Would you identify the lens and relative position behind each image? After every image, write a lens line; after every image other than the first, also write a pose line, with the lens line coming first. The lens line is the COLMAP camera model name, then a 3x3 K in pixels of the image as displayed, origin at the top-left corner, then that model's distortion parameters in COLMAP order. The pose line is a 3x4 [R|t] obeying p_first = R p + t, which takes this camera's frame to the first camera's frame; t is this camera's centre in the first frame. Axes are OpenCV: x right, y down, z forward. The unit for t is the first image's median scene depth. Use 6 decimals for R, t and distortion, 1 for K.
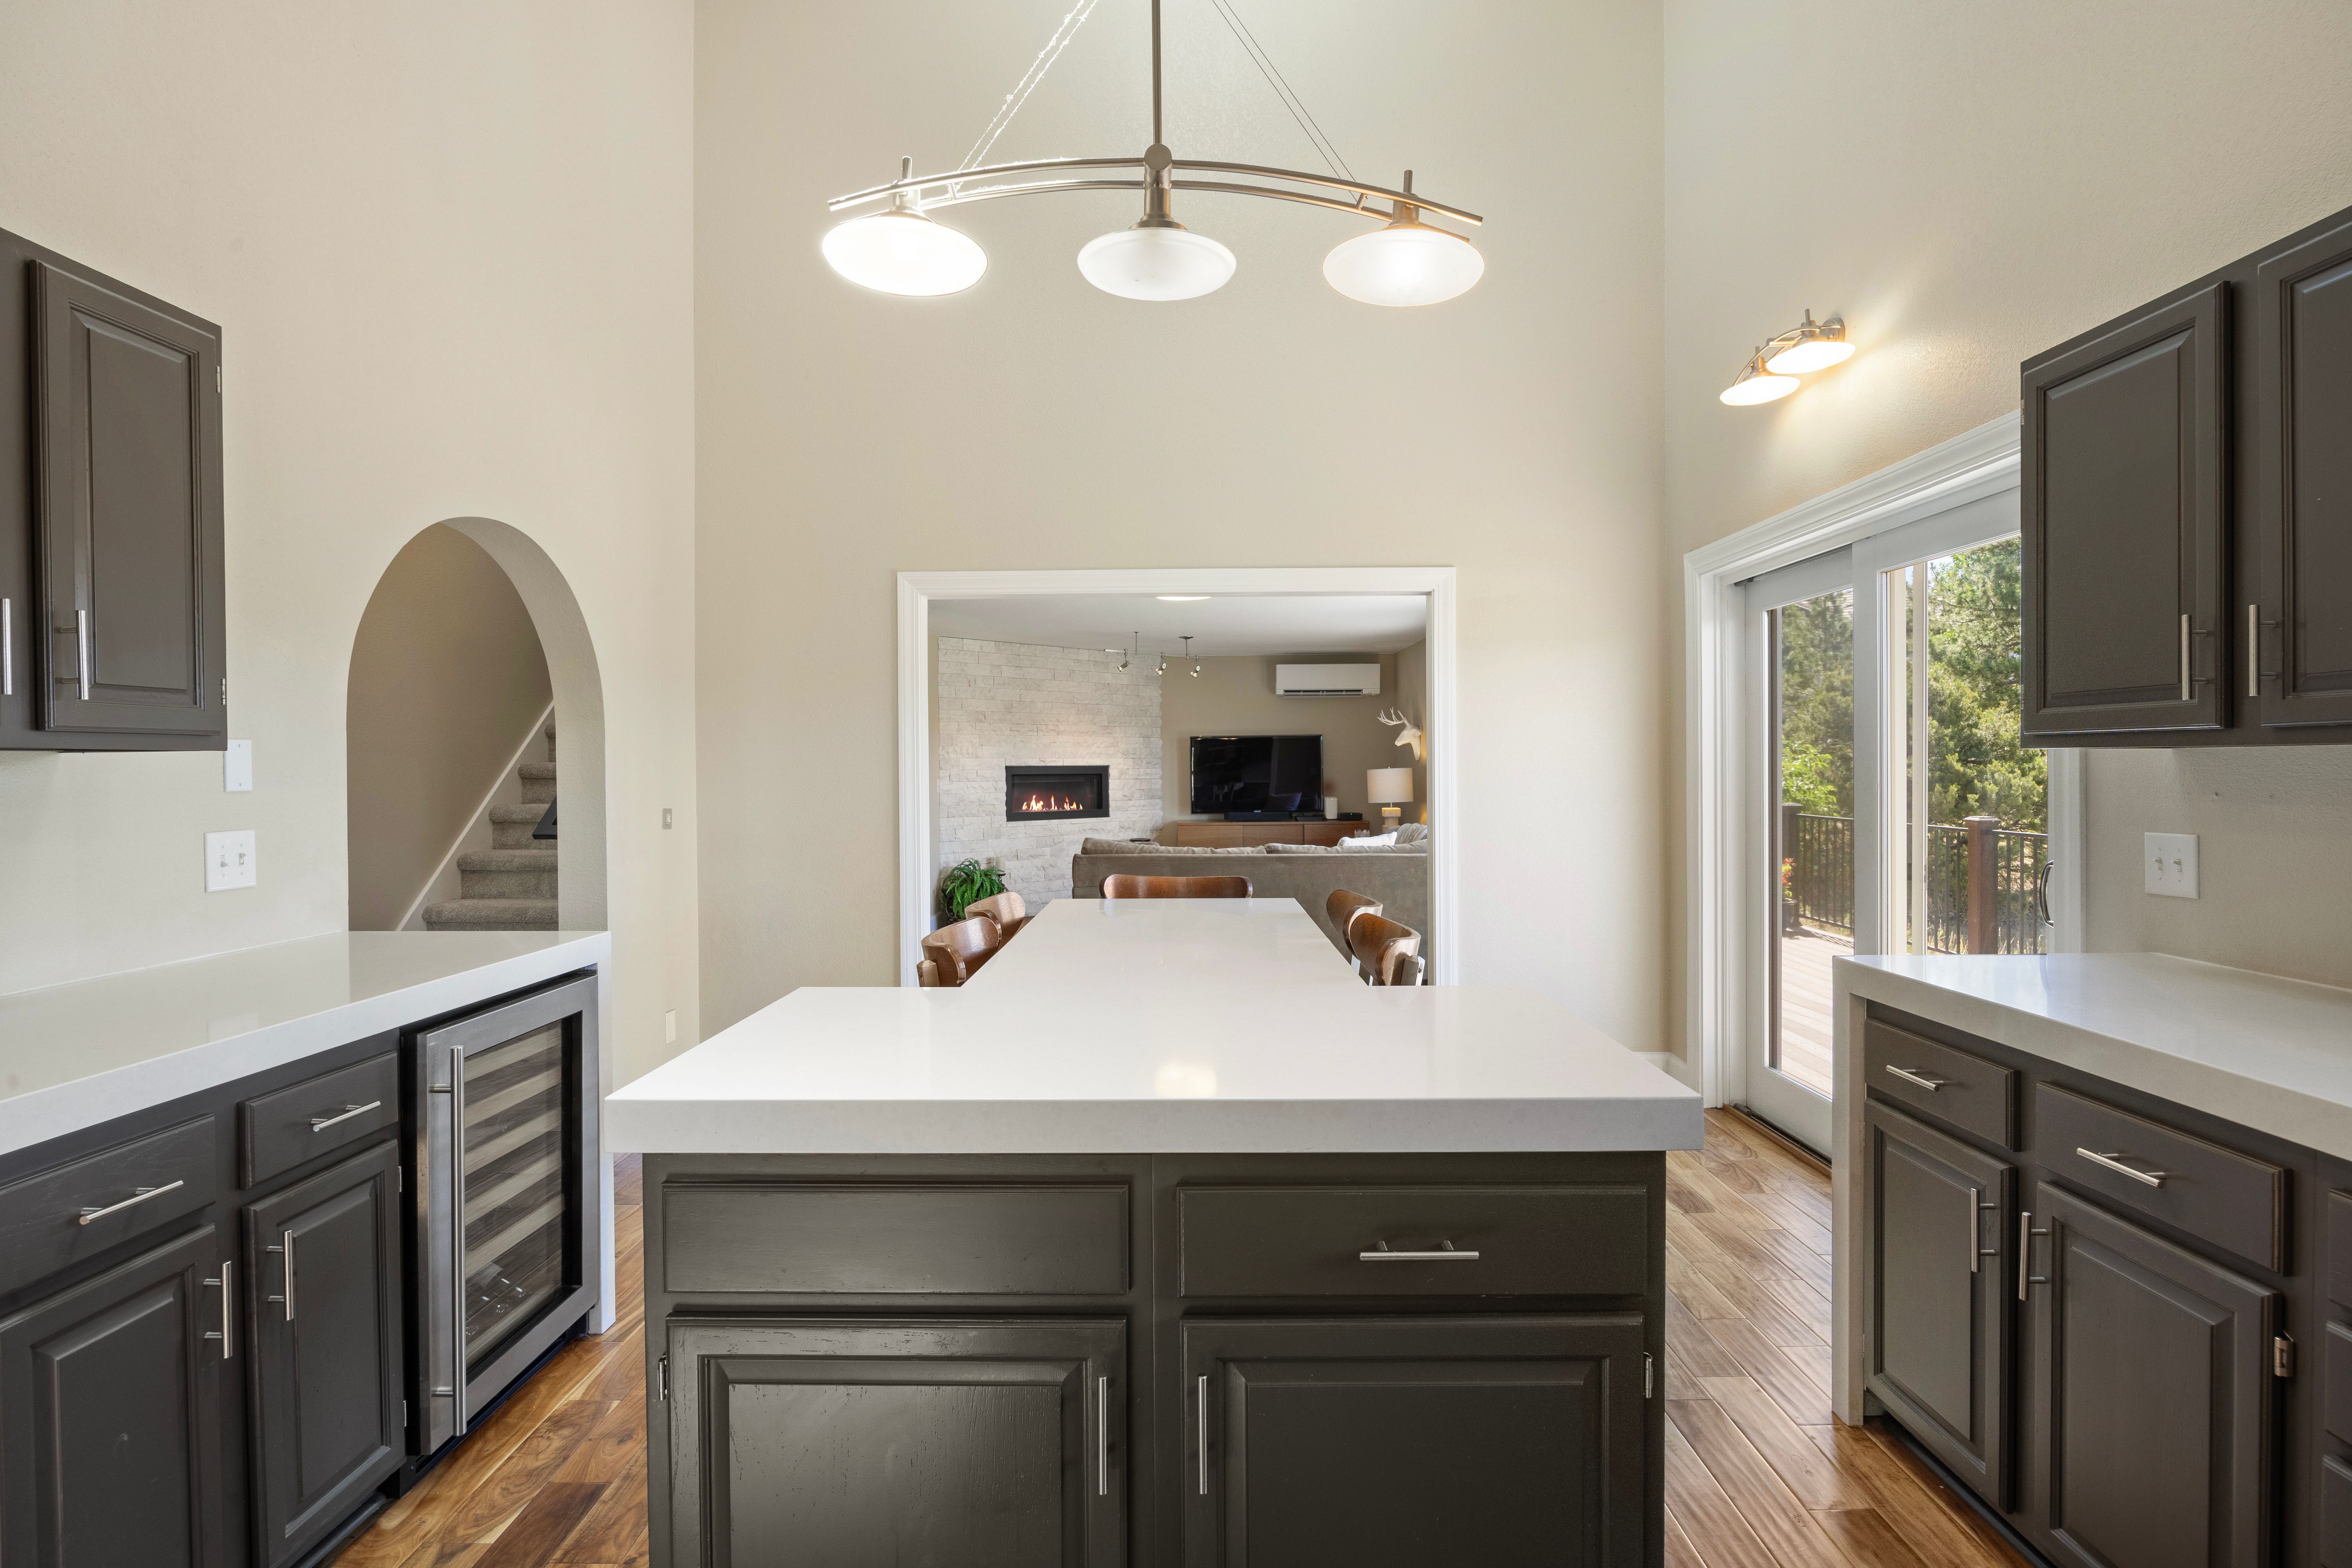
lens RADIAL K [[1154.3, 0, 1172.1], [0, 1154.3, 784.2], [0, 0, 1]] dist [-0.010955, -0.000793]
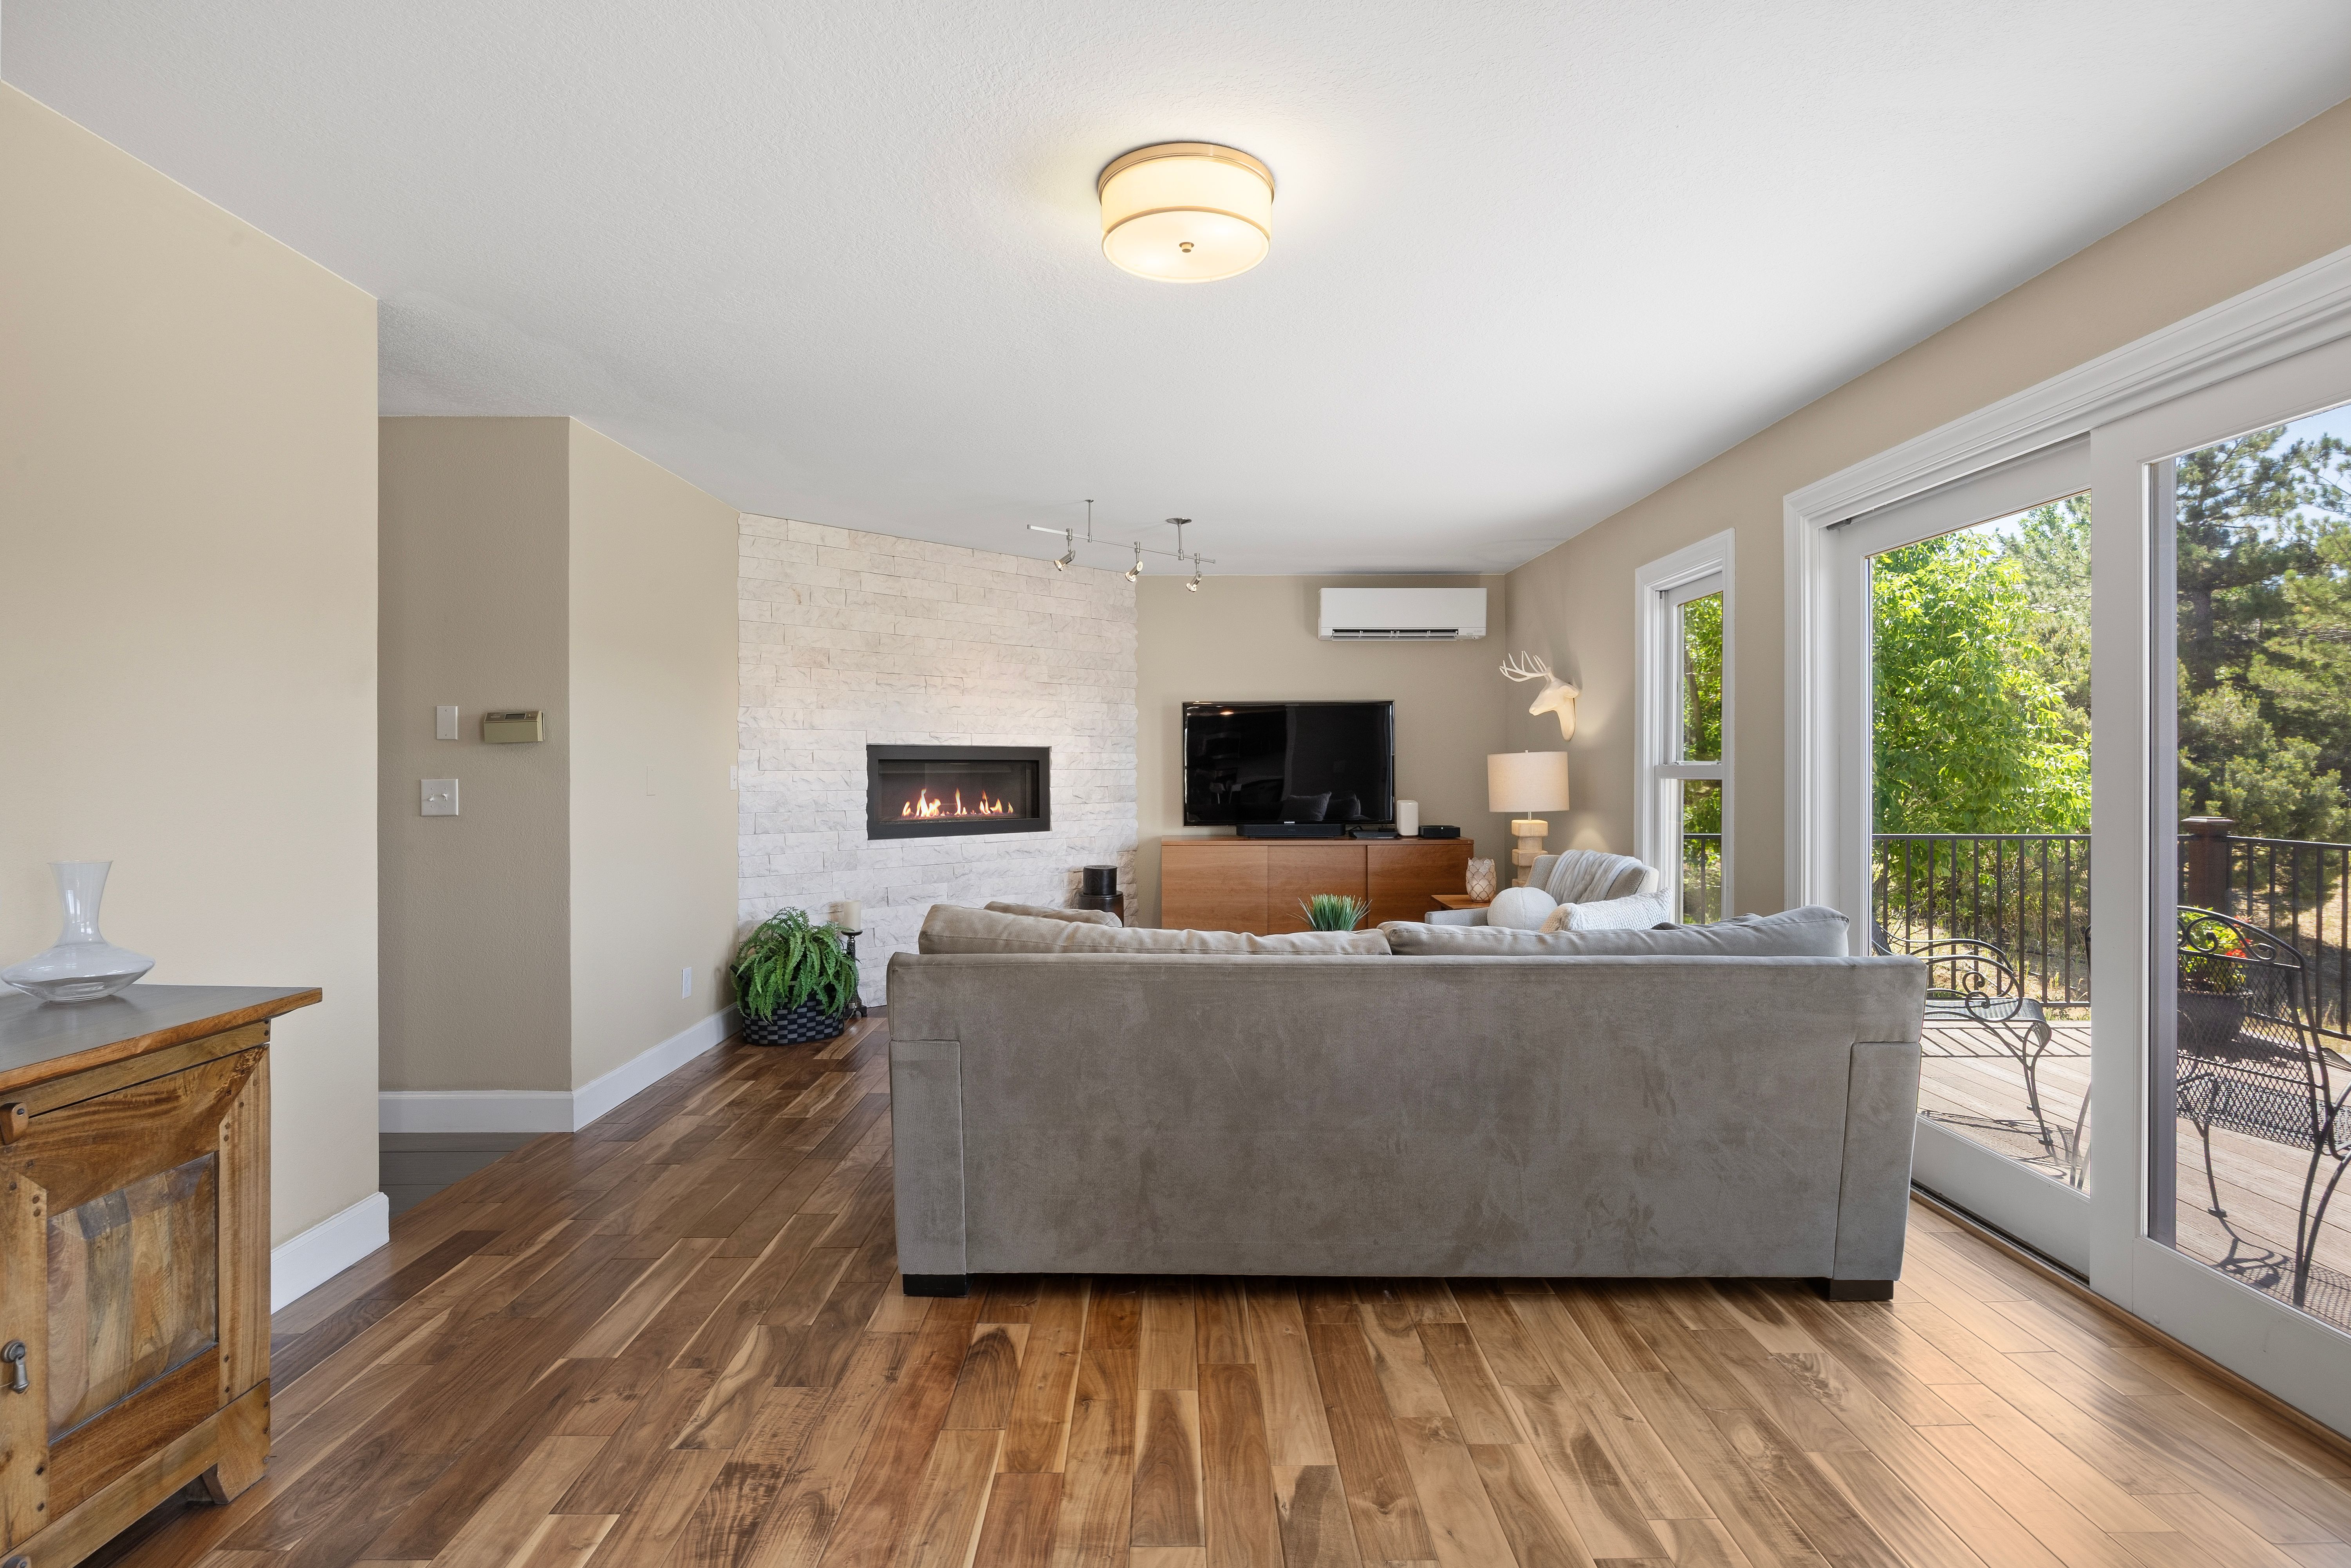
lens RADIAL K [[1153.8, 0, 1170.0], [0, 1153.8, 770.6], [0, 0, 1]] dist [-0.010955, -0.000793]
pose [[0.999893, 0.006656, 0.013000, 0.001077], [-0.006524, 0.999927, -0.010167, 0.002304], [-0.013067, 0.010082, 0.999864, 0.395623]]
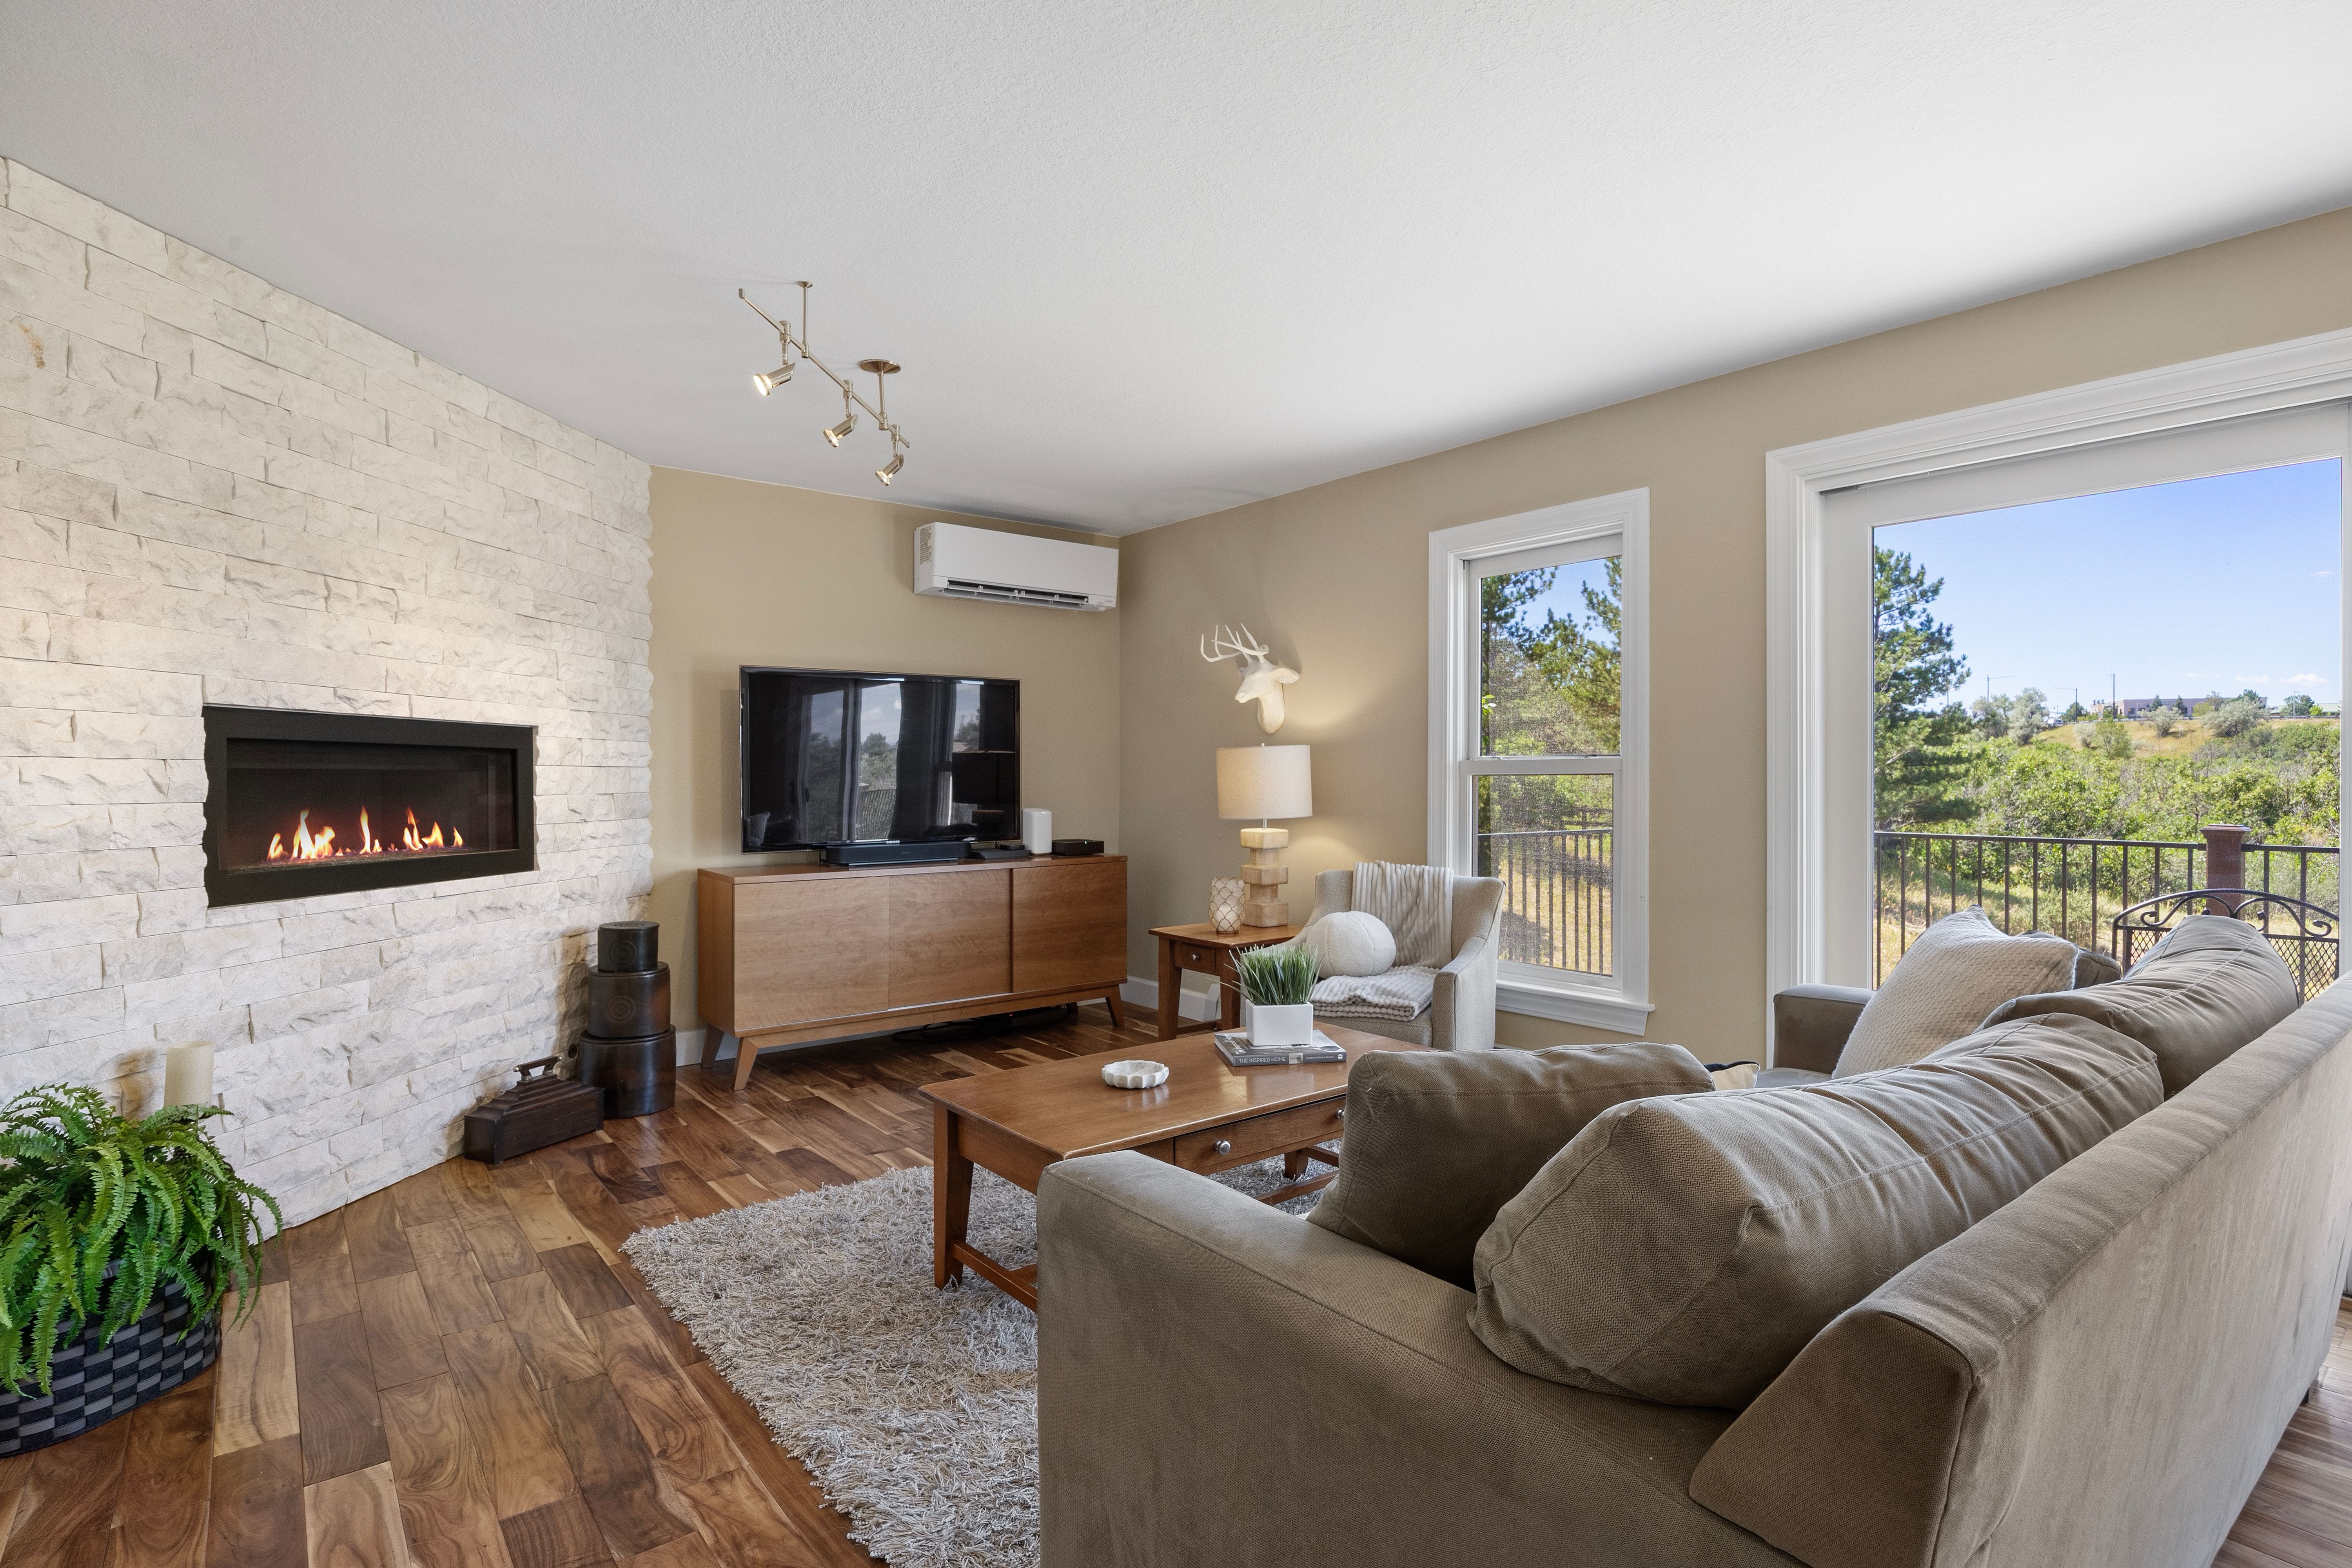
lens RADIAL K [[1154.3, 0, 1176.3], [0, 1154.3, 782.6], [0, 0, 1]] dist [-0.010955, -0.000793]
pose [[0.773205, 0.005019, 0.634137, -0.131403], [0.003301, 0.999923, -0.011939, 0.006324], [-0.634148, 0.011325, 0.773129, 0.612823]]
